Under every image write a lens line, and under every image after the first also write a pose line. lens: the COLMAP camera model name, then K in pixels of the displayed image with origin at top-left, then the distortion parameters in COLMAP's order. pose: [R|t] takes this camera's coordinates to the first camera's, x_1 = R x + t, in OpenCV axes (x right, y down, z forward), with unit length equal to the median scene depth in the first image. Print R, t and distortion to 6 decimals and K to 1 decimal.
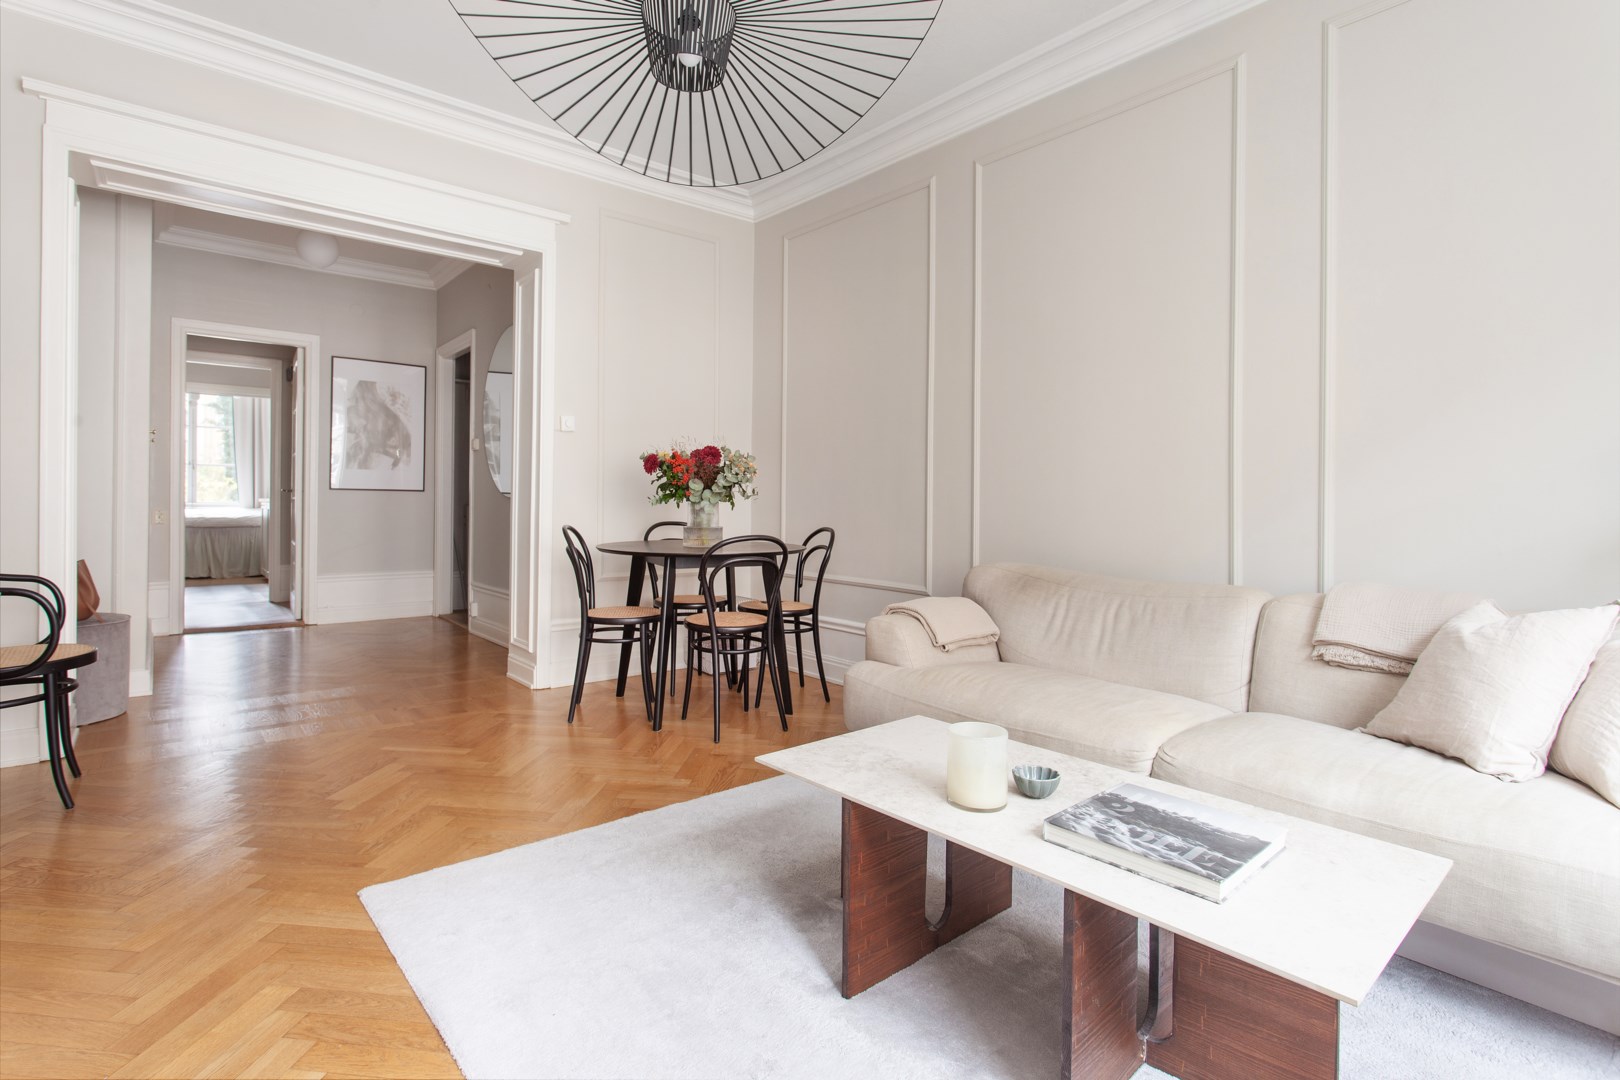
lens RADIAL K [[815.2, 0, 791.5], [0, 815.2, 477.3], [0, 0, 1]] dist [0.001475, -0.000365]
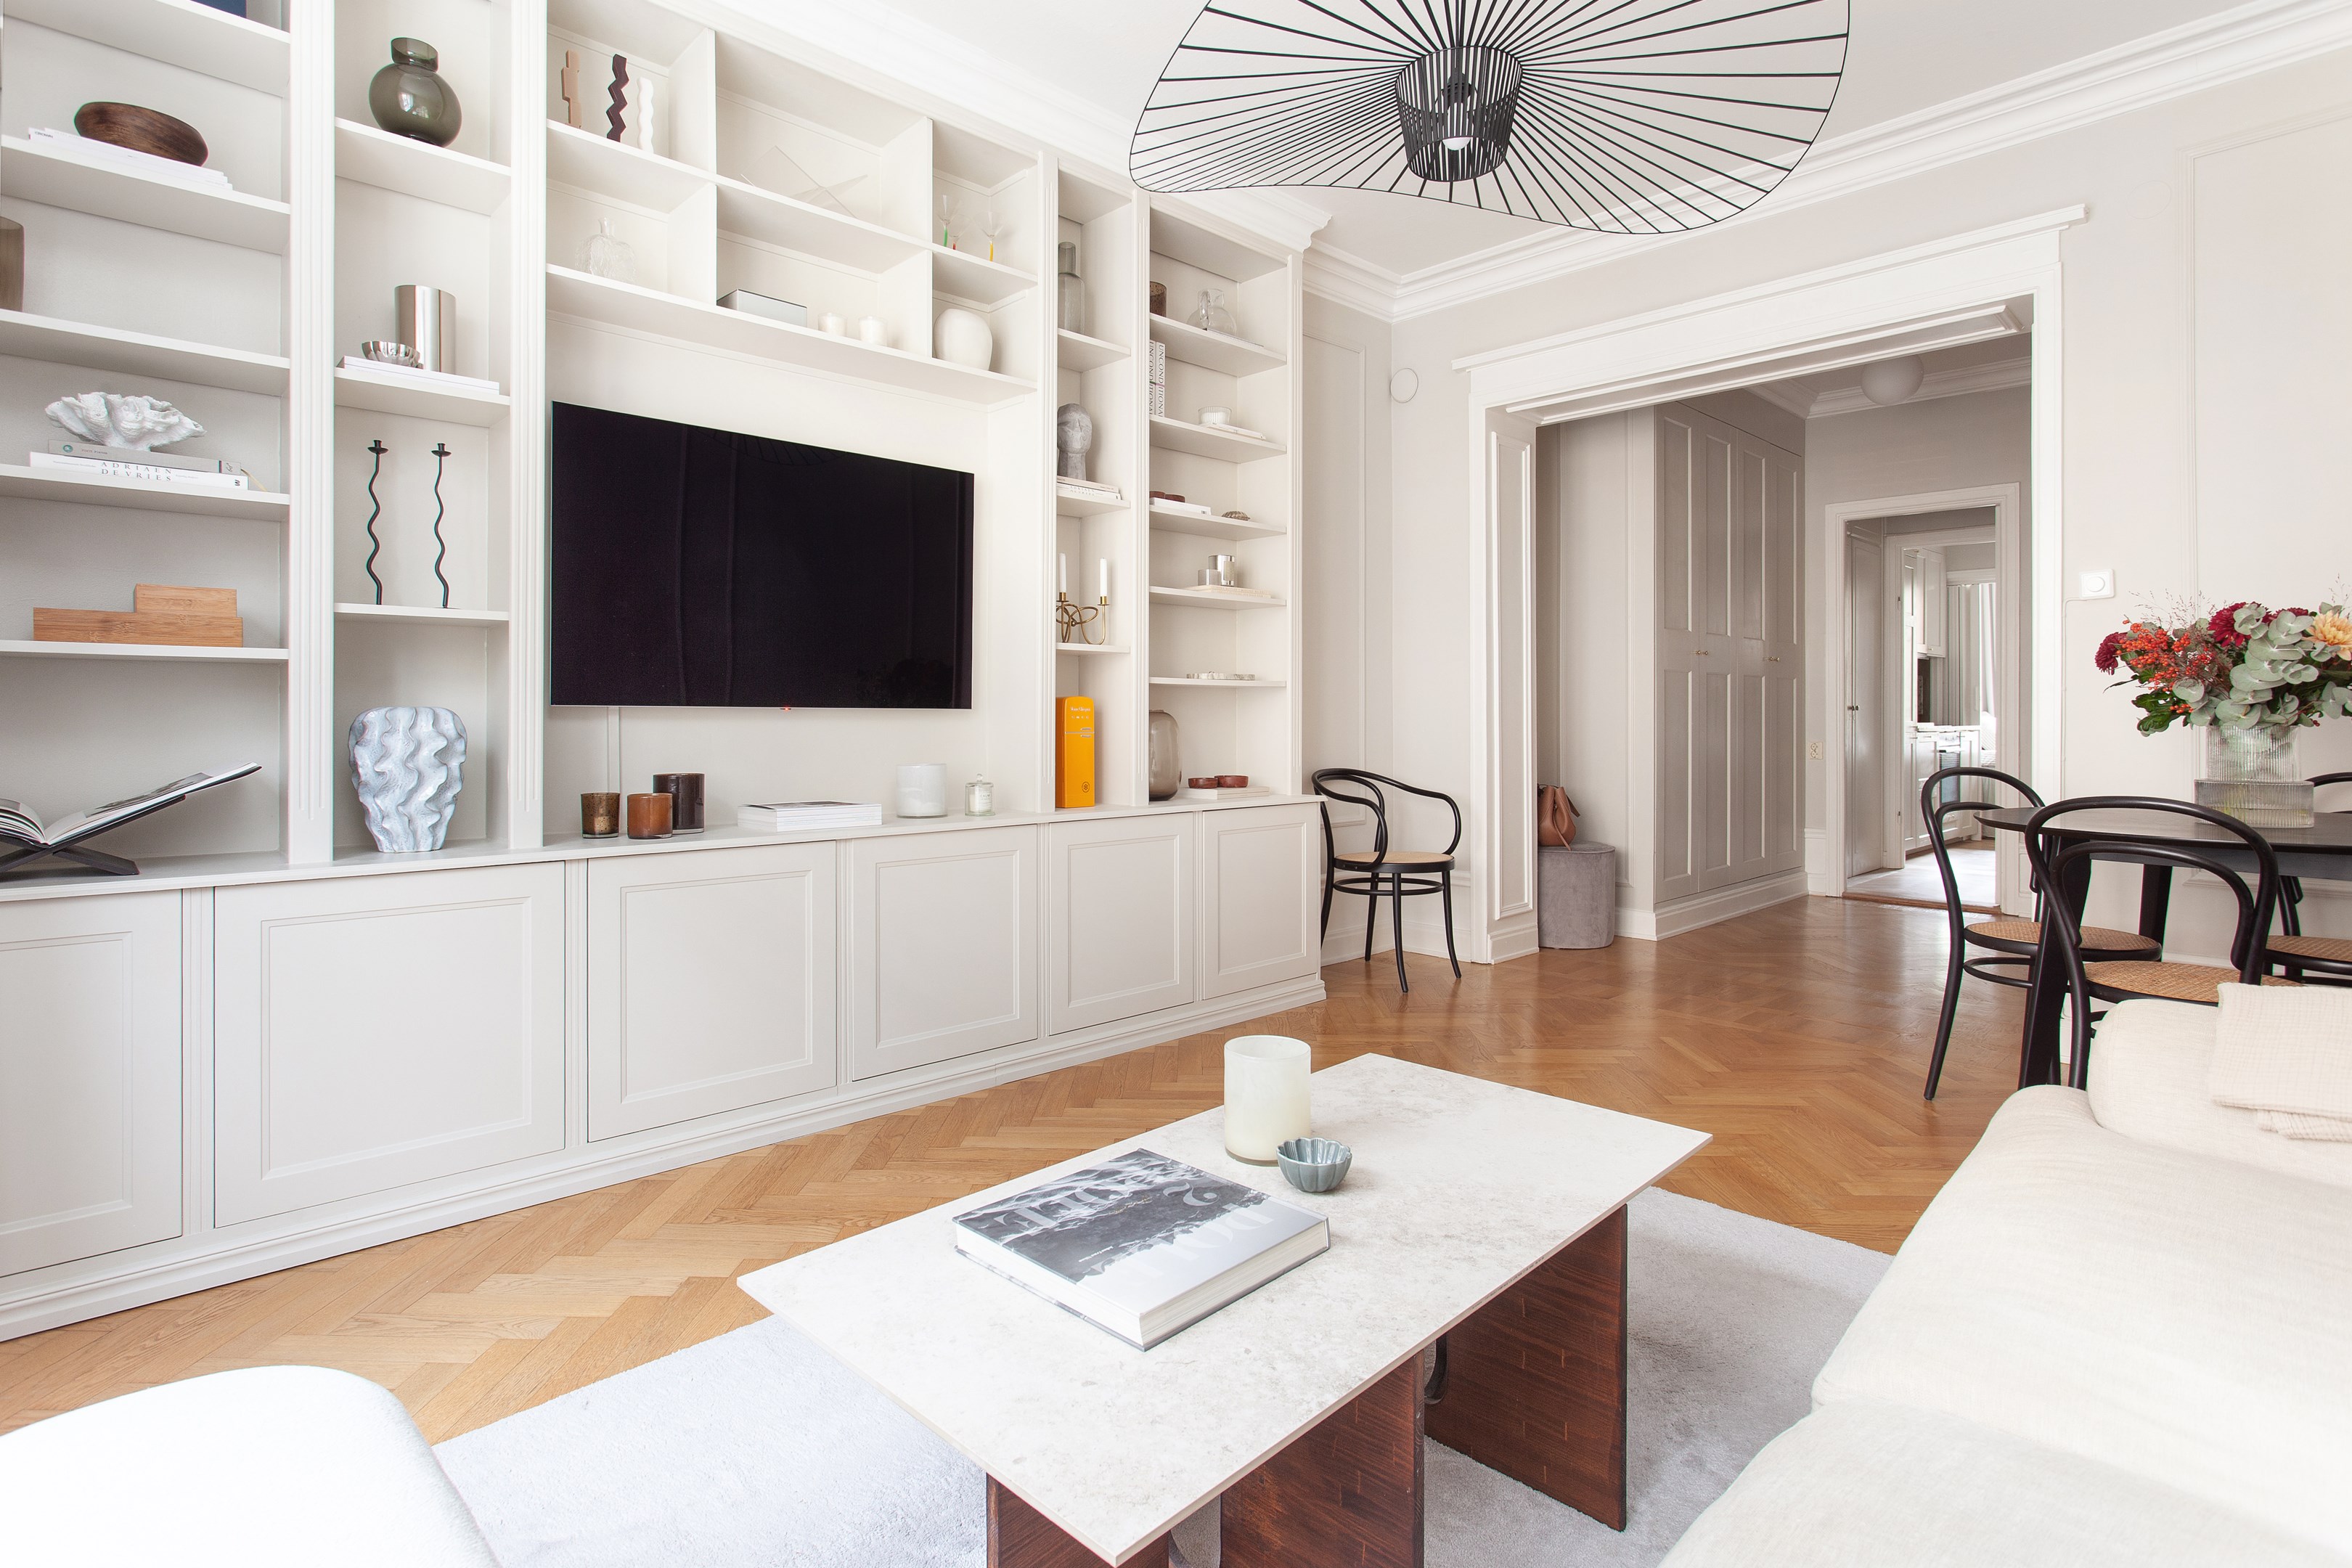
lens RADIAL K [[1183.5, 0, 1182.0], [0, 1183.5, 759.8], [0, 0, 1]] dist [0.001475, -0.000365]
pose [[0.056104, 0.017536, -0.998271, 1.366850], [0.030138, 0.999360, 0.019249, 0.044490], [0.997970, -0.031166, 0.055540, 0.974931]]
